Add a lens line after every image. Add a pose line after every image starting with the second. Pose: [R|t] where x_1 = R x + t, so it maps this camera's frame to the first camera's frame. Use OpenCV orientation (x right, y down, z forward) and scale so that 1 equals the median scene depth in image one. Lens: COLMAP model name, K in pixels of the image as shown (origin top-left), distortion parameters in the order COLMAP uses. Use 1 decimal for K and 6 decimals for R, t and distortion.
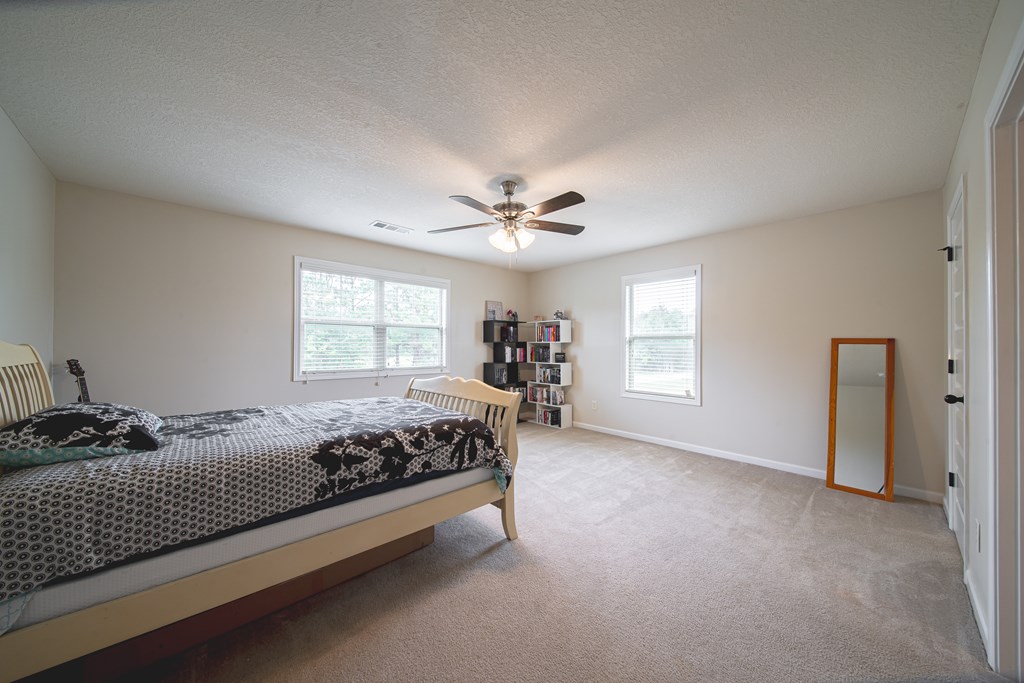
lens RADIAL K [[368.6, 0, 501.4], [0, 368.6, 344.6], [0, 0, 1]] dist [-0.001226, -0.000215]
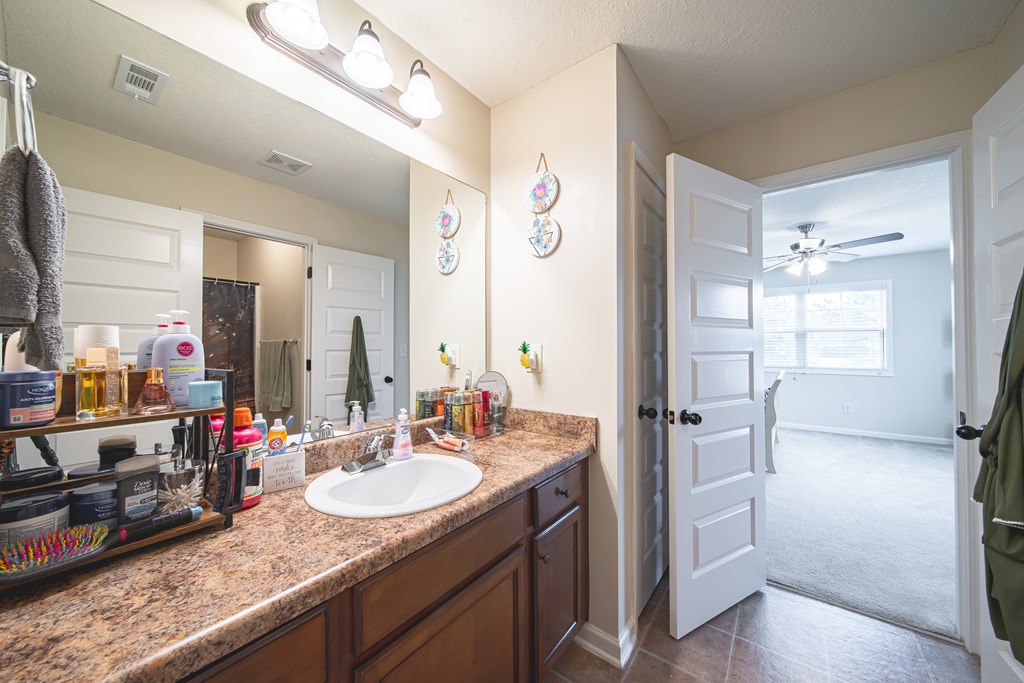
lens RADIAL K [[368.6, 0, 501.4], [0, 368.6, 344.6], [0, 0, 1]] dist [-0.001226, -0.000215]
pose [[0.152909, -0.008814, -0.988201, 0.720154], [0.013628, 0.999884, -0.006809, -0.013515], [0.988146, -0.012426, 0.153012, -0.159606]]
